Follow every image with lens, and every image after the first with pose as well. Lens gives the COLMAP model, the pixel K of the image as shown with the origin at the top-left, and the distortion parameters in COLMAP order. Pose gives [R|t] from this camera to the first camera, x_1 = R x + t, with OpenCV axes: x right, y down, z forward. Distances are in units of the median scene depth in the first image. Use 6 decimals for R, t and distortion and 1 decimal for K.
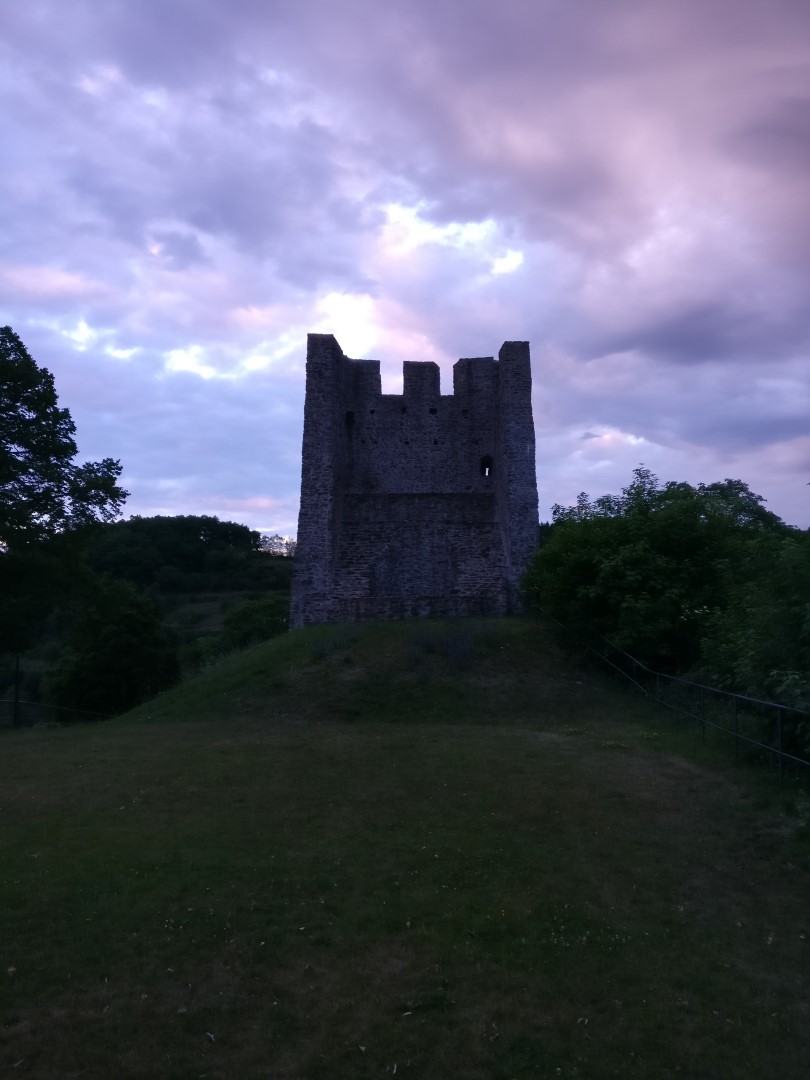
lens RADIAL K [[871.2, 0, 405.0], [0, 871.2, 540.0], [0, 0, 1]] dist [0.016244, -0.000960]
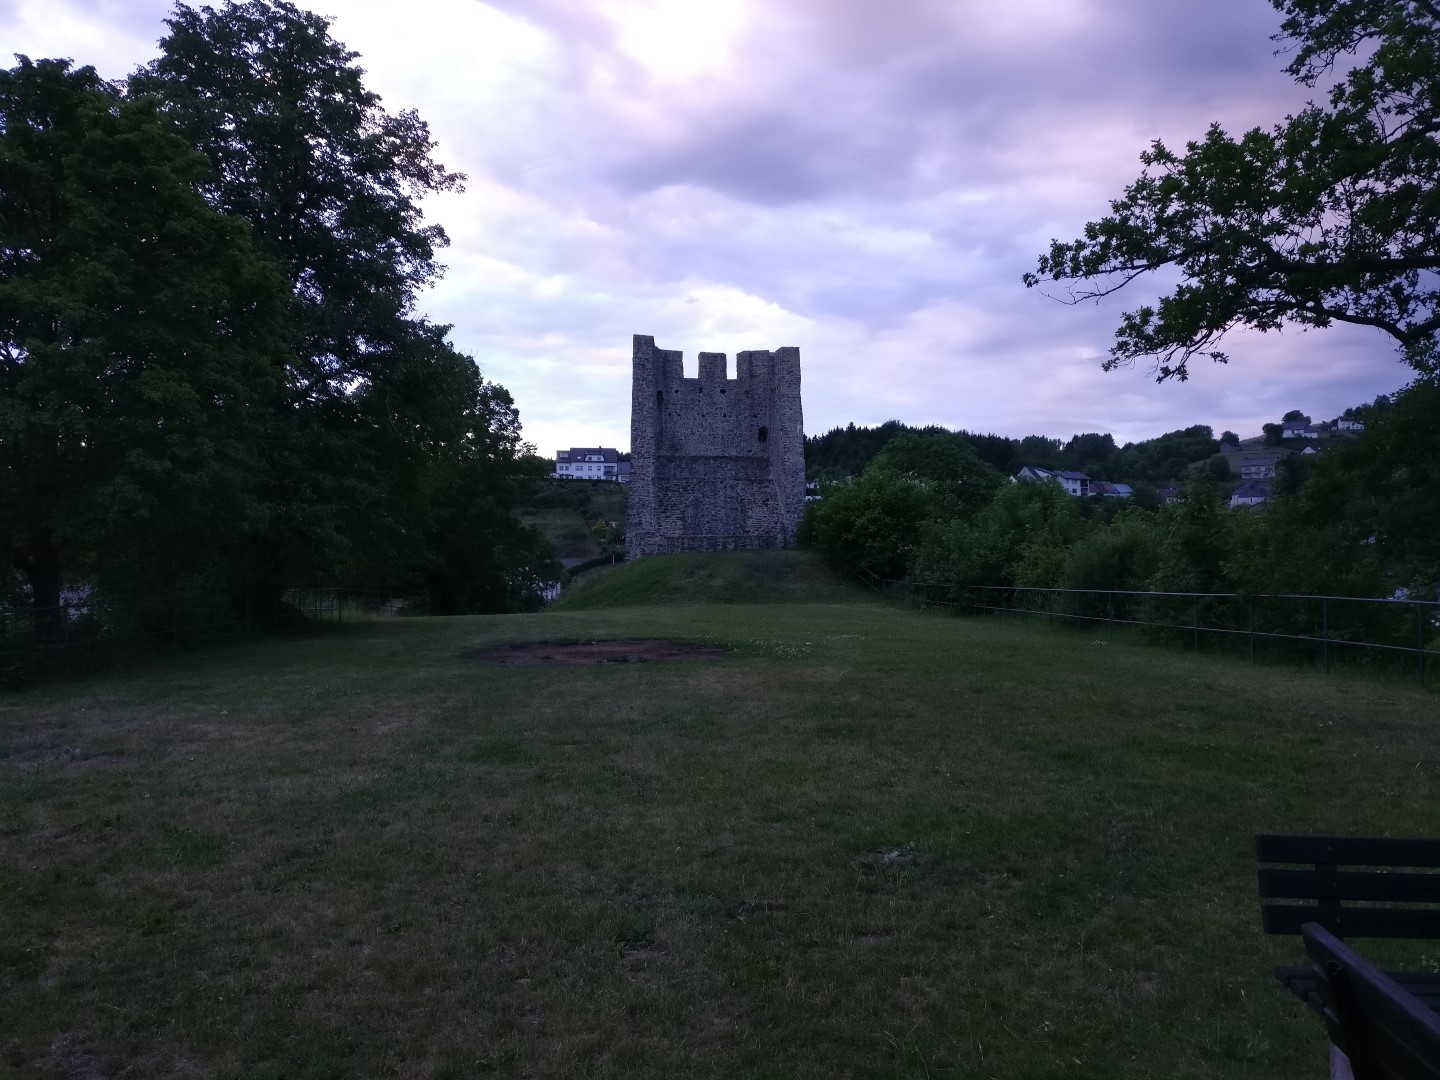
lens RADIAL K [[1161.6, 0, 717.5], [0, 1161.6, 517.5], [0, 0, 1]] dist [0.016244, -0.000960]
pose [[0.991134, 0.007935, 0.132626, -0.222286], [-0.016371, 0.997902, 0.062639, -0.074792], [-0.131851, -0.064255, 0.989185, -0.790551]]
